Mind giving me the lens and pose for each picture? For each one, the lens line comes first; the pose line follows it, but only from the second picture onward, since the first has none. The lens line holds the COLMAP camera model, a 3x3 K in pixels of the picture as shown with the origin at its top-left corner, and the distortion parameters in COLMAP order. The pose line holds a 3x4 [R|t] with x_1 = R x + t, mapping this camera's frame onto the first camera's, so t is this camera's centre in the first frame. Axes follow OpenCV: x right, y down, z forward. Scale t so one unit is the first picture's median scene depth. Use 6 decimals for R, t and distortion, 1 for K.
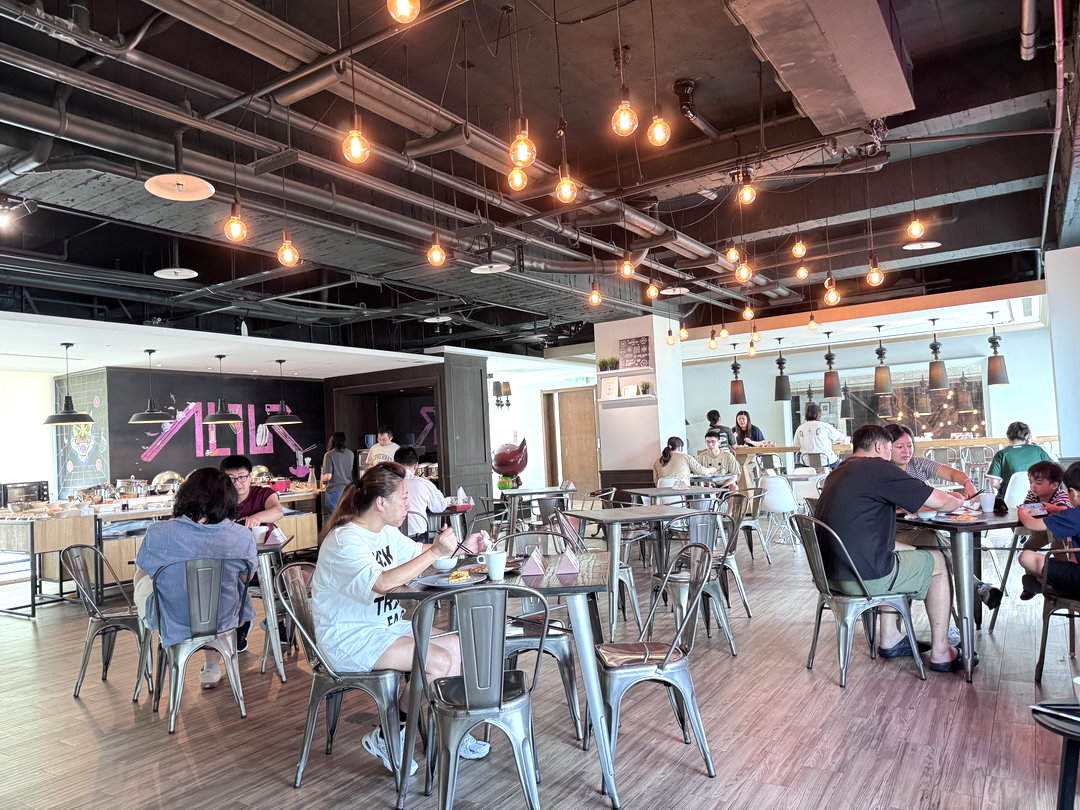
lens RADIAL K [[751.1, 0, 540.0], [0, 751.1, 413.5], [0, 0, 1]] dist [0.110113, -0.177905]
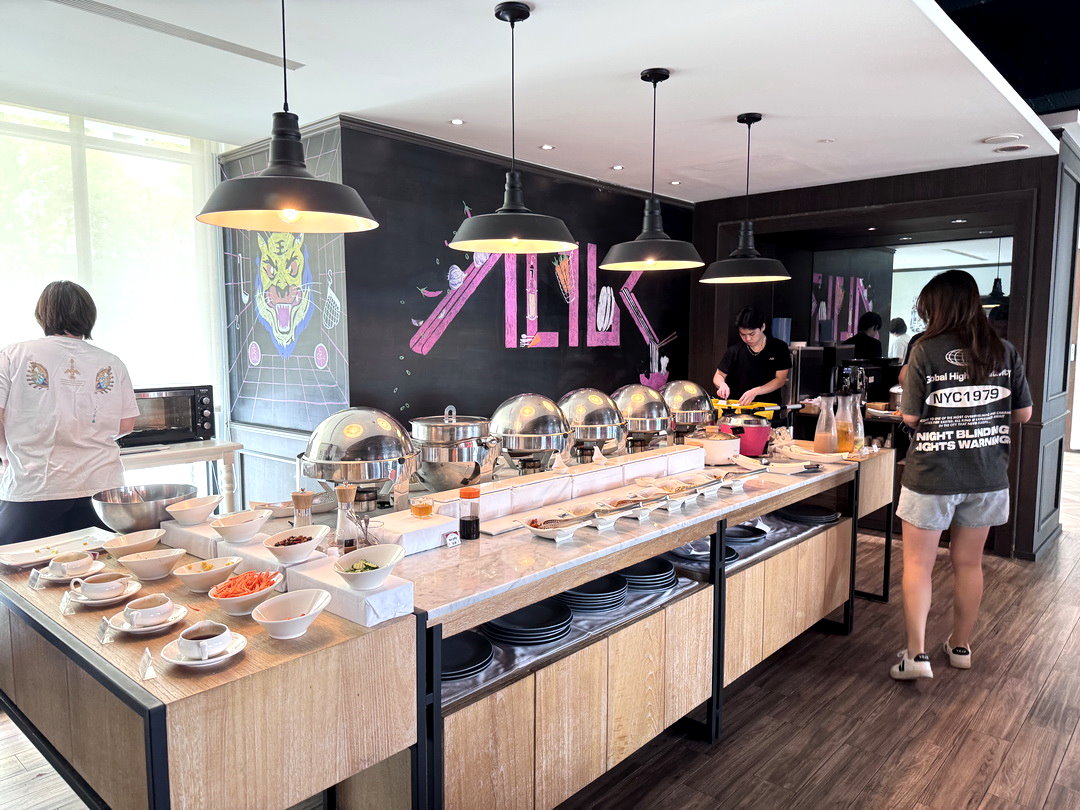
lens RADIAL K [[751.1, 0, 540.0], [0, 751.1, 413.5], [0, 0, 1]] dist [0.110113, -0.177905]
pose [[0.986016, 0.071811, -0.150382, -0.364830], [-0.048845, 0.987296, 0.151196, 0.026324], [0.159329, -0.141736, 0.976998, 0.558642]]
